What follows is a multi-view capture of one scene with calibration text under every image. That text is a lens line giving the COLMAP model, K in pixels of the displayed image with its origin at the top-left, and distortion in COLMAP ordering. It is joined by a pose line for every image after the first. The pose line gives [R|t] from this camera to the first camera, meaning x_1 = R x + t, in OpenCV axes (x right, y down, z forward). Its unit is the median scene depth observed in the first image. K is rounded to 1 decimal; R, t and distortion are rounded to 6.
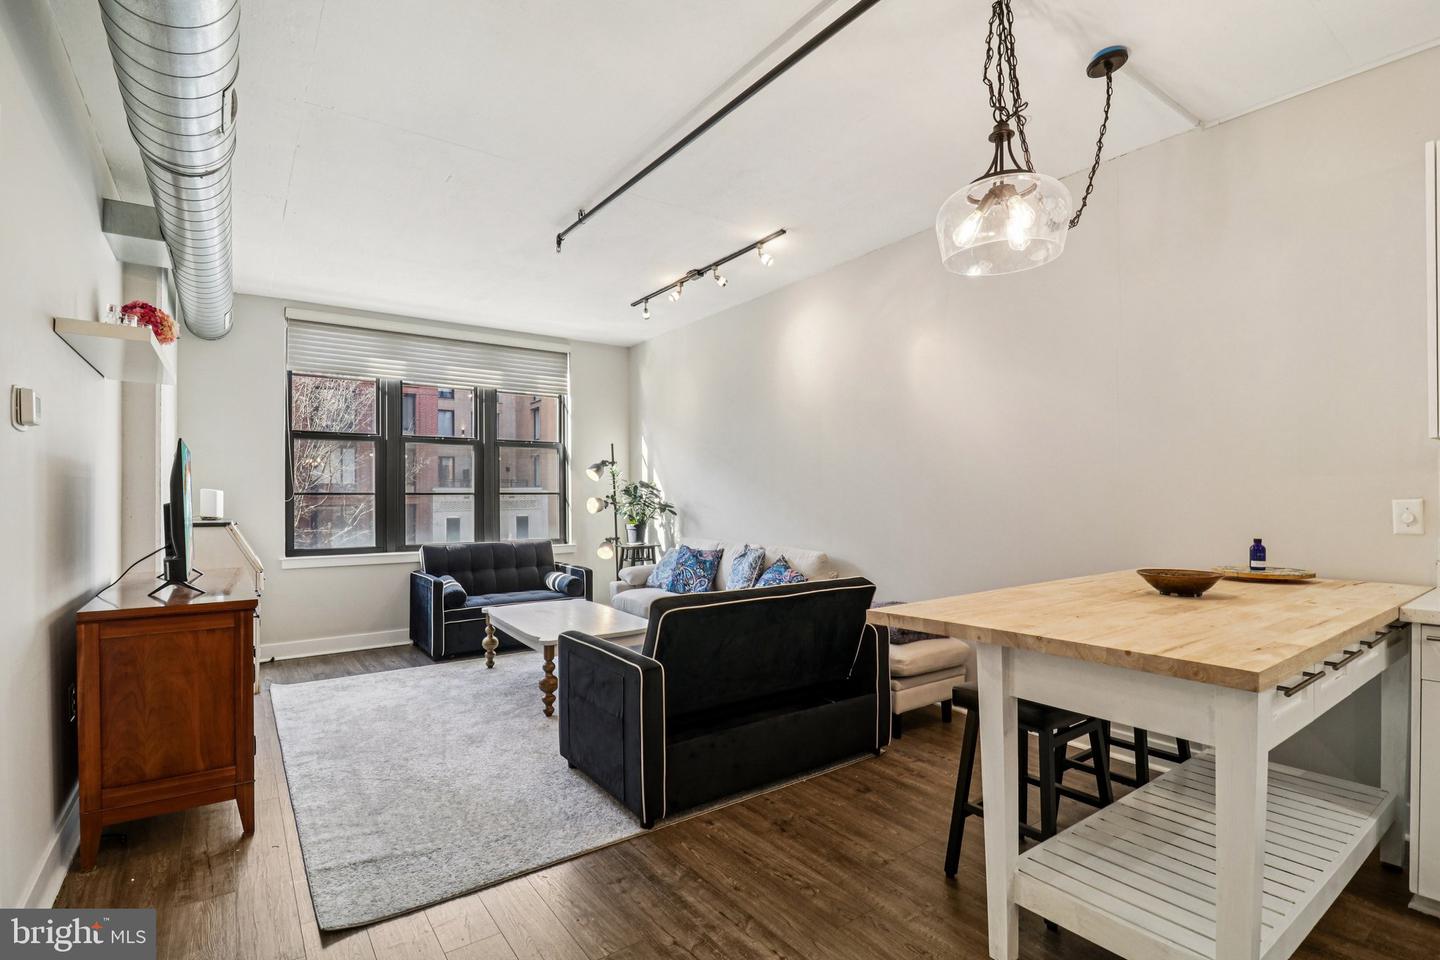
lens RADIAL K [[670.9, 0, 693.4], [0, 670.9, 489.3], [0, 0, 1]] dist [0.000320, -0.015935]
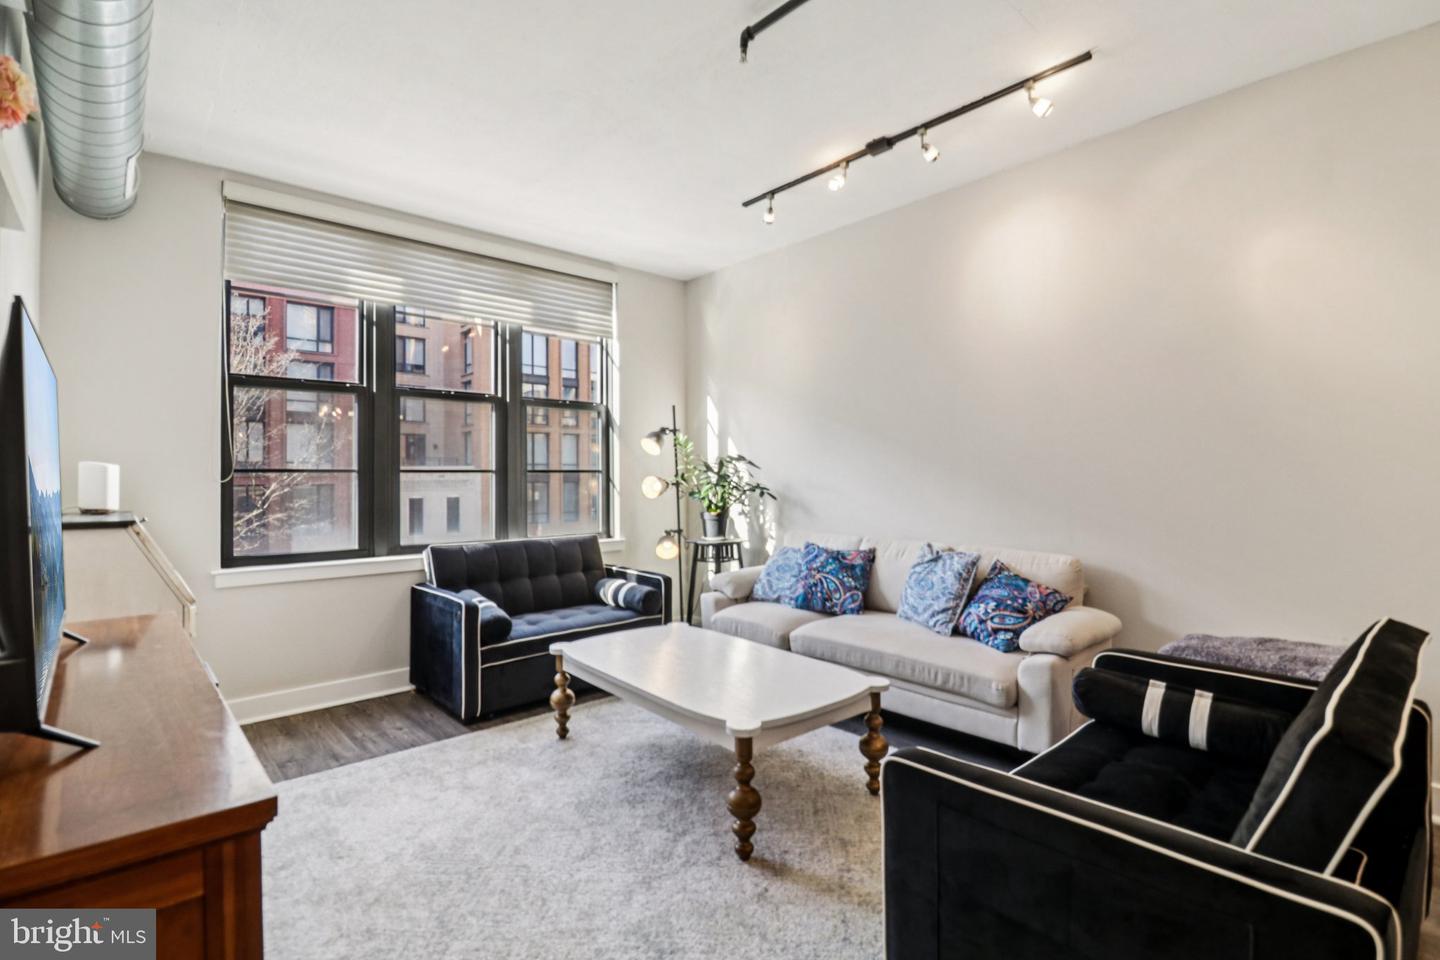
lens RADIAL K [[657.6, 0, 677.3], [0, 657.6, 467.4], [0, 0, 1]] dist [0.000719, -0.011208]
pose [[0.994143, 0.001708, 0.108055, -0.235536], [-0.001449, 0.999996, -0.002479, 0.004600], [-0.108059, 0.002308, 0.994142, 0.317723]]
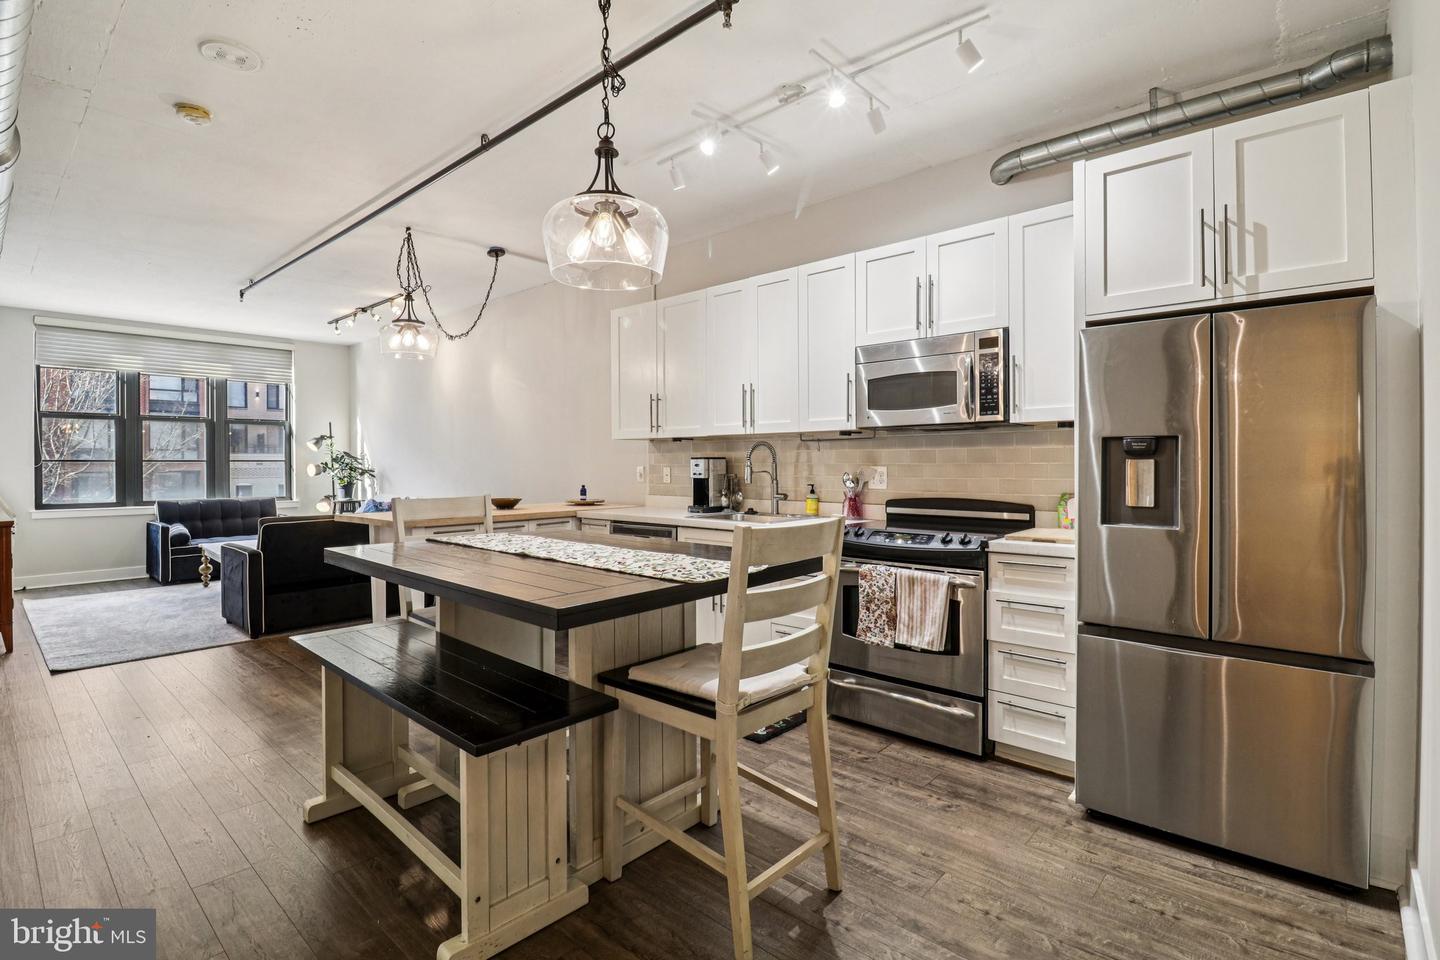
lens RADIAL K [[704.0, 0, 701.0], [0, 704.0, 464.5], [0, 0, 1]] dist [0.022007, -0.026154]
pose [[0.978785, 0.002286, 0.204878, 0.356786], [-0.004699, 0.999925, 0.011291, -0.006923], [-0.204837, -0.012014, 0.978722, -0.568122]]
